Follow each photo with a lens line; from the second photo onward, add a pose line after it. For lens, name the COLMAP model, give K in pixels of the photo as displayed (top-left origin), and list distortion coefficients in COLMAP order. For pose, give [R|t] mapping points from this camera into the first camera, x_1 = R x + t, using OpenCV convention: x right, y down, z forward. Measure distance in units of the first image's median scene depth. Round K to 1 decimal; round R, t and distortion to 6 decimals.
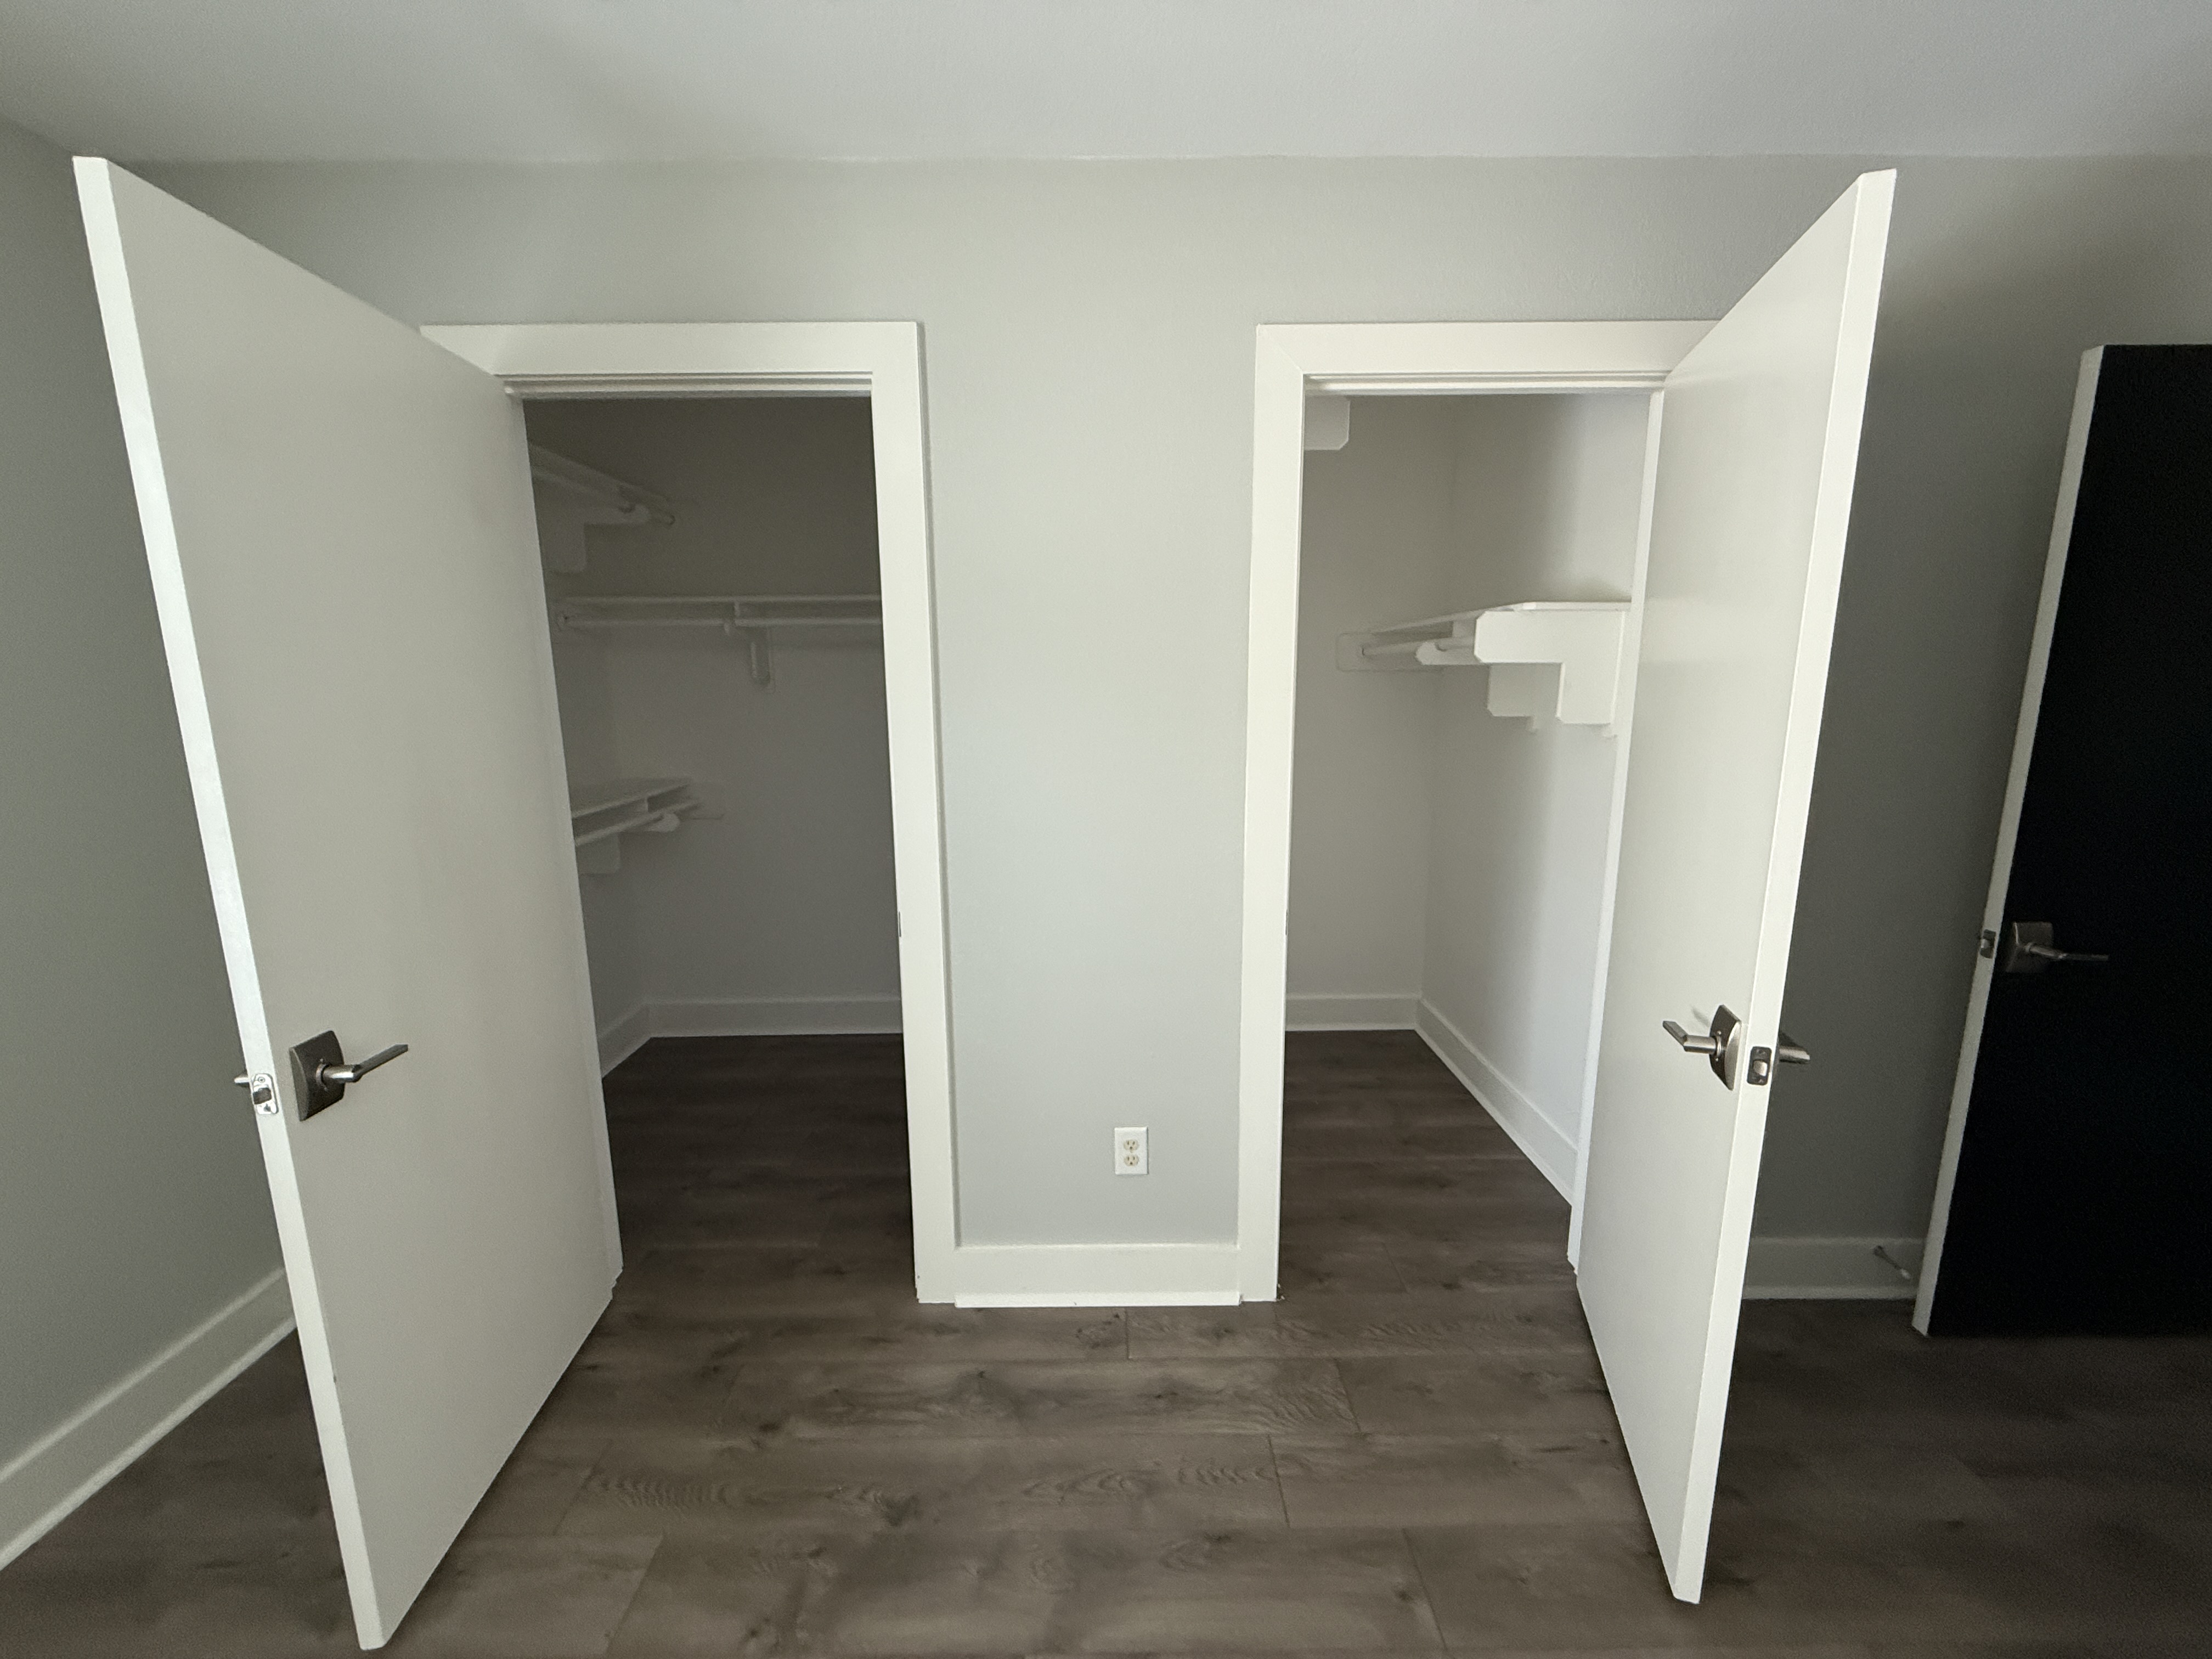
lens RADIAL K [[877.1, 0, 1098.4], [0, 877.1, 829.4], [0, 0, 1]] dist [0.000046, 0.000838]
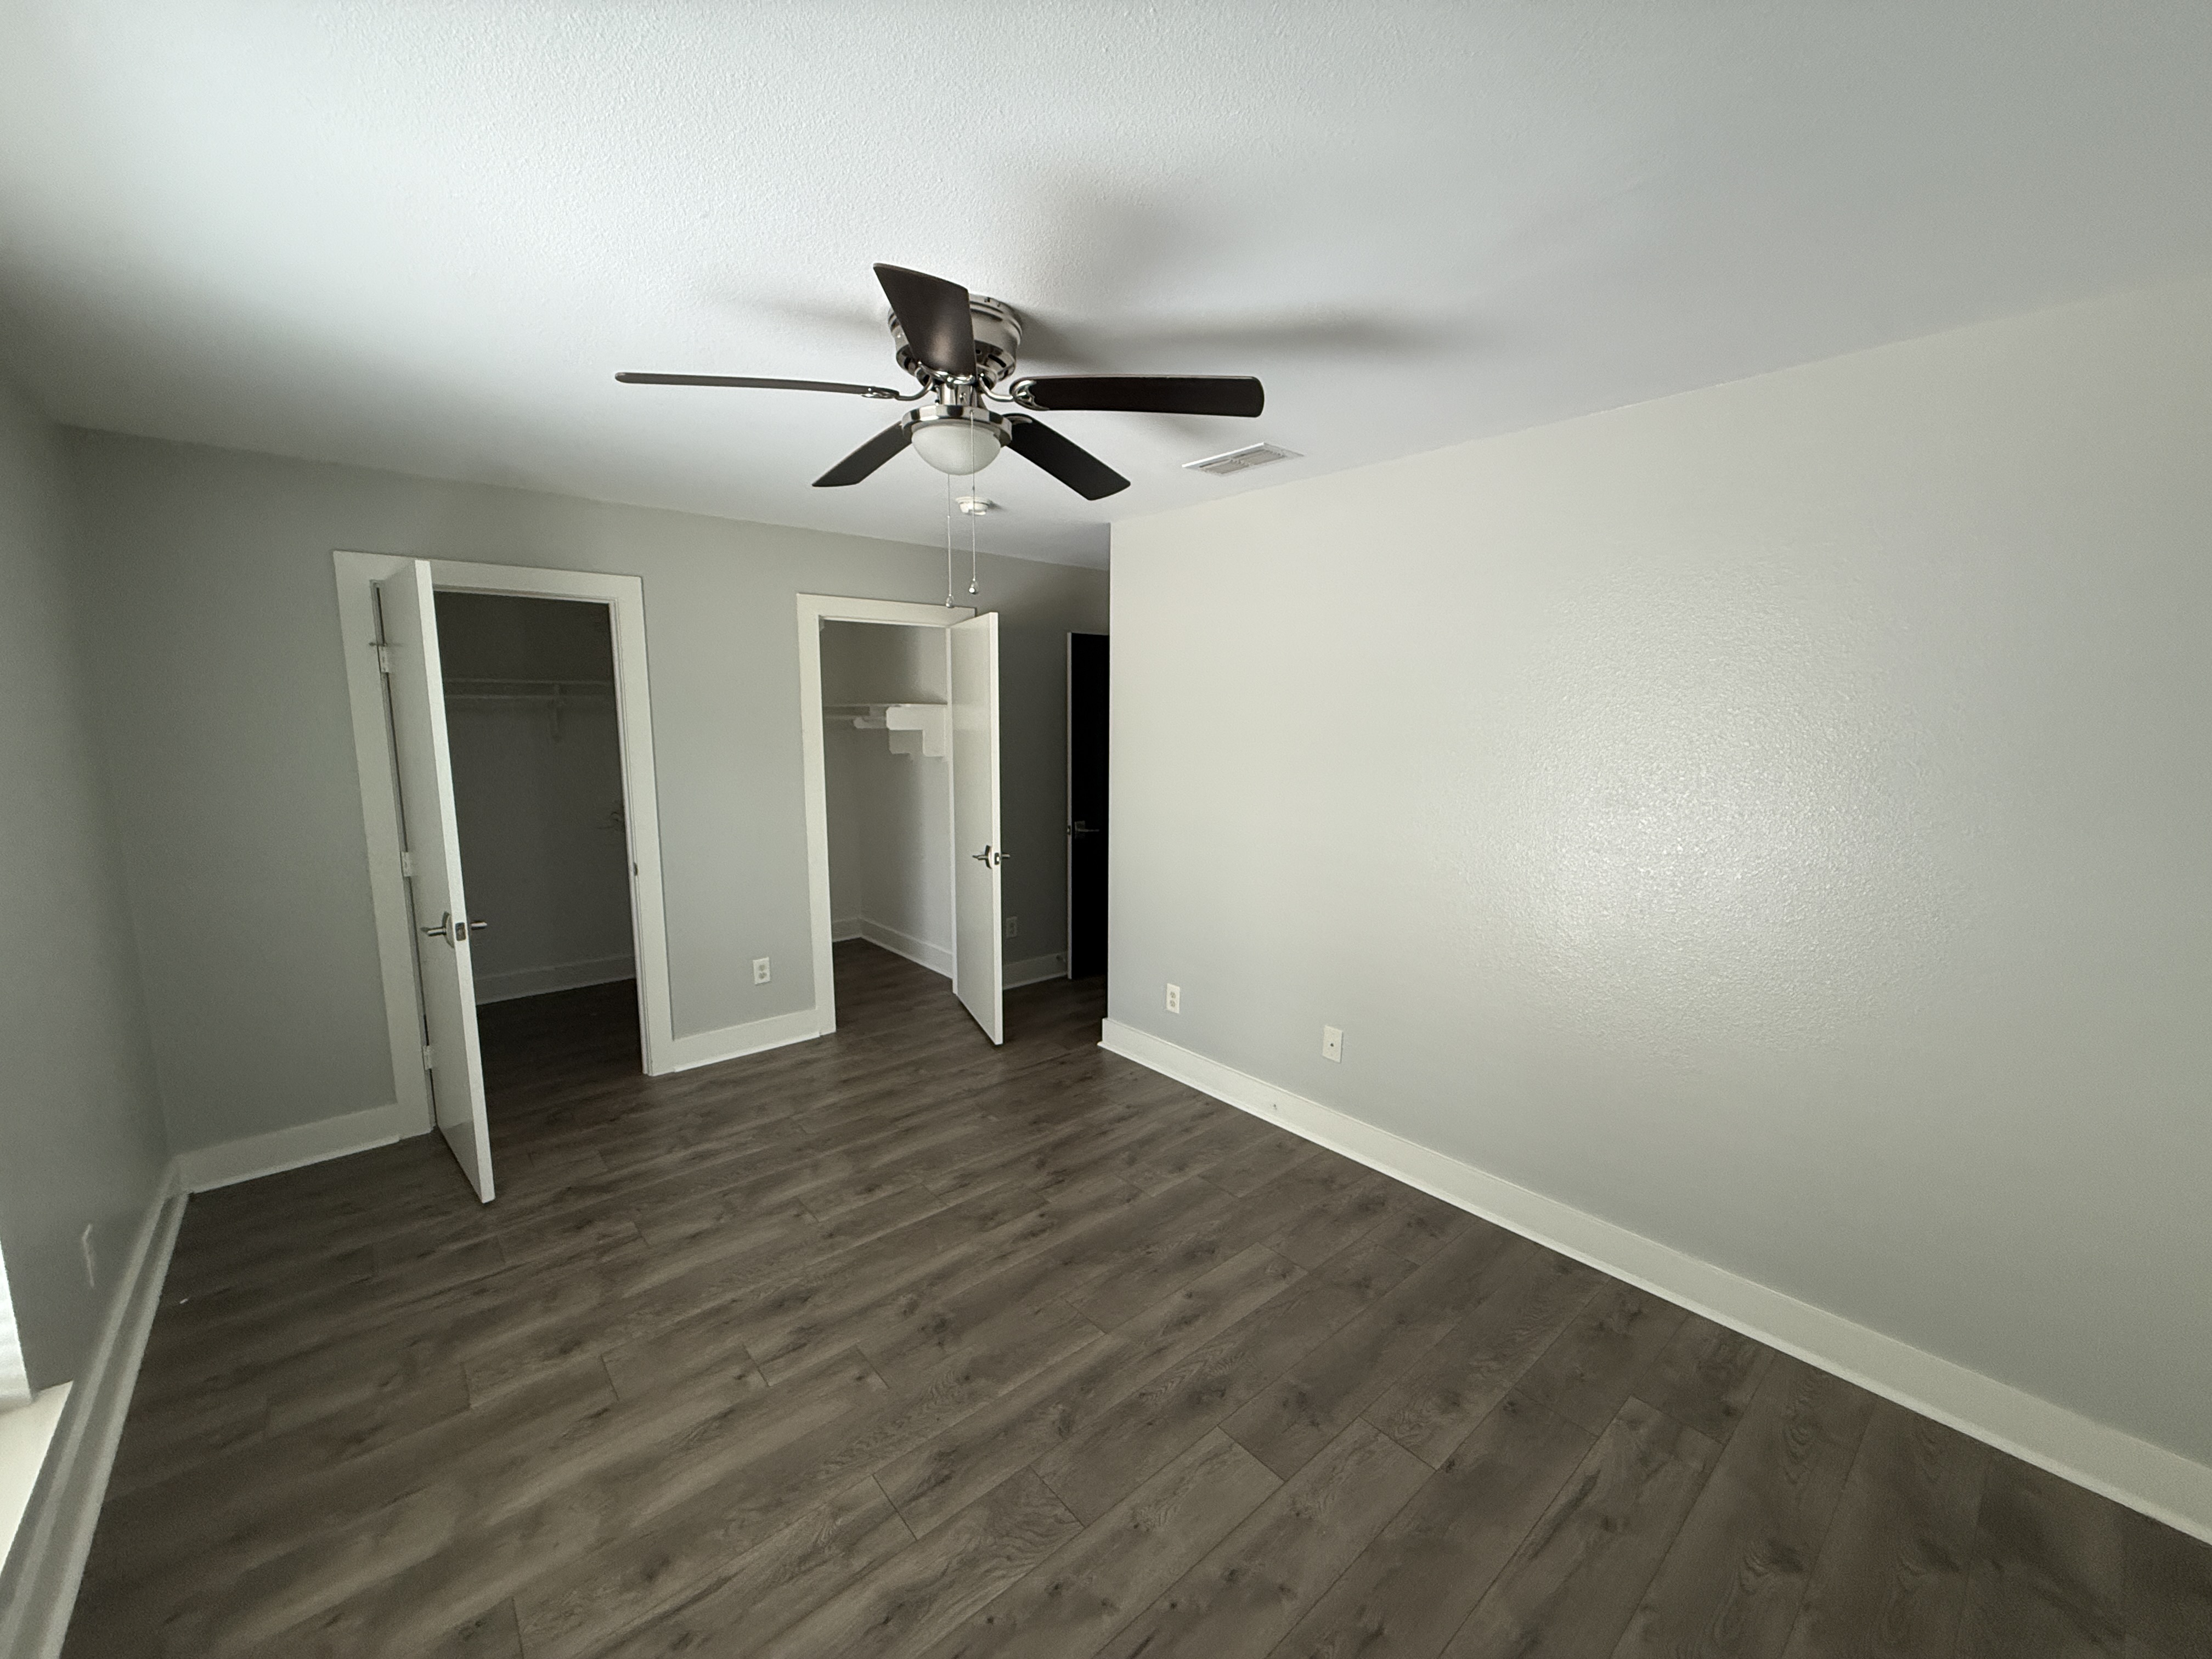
lens RADIAL K [[877.1, 0, 1104.4], [0, 877.1, 835.8], [0, 0, 1]] dist [0.000046, 0.000838]
pose [[0.756217, -0.084929, 0.648785, -0.657046], [0.104402, 0.994499, 0.008494, 0.119214], [-0.645938, 0.061311, 0.760924, -1.086170]]
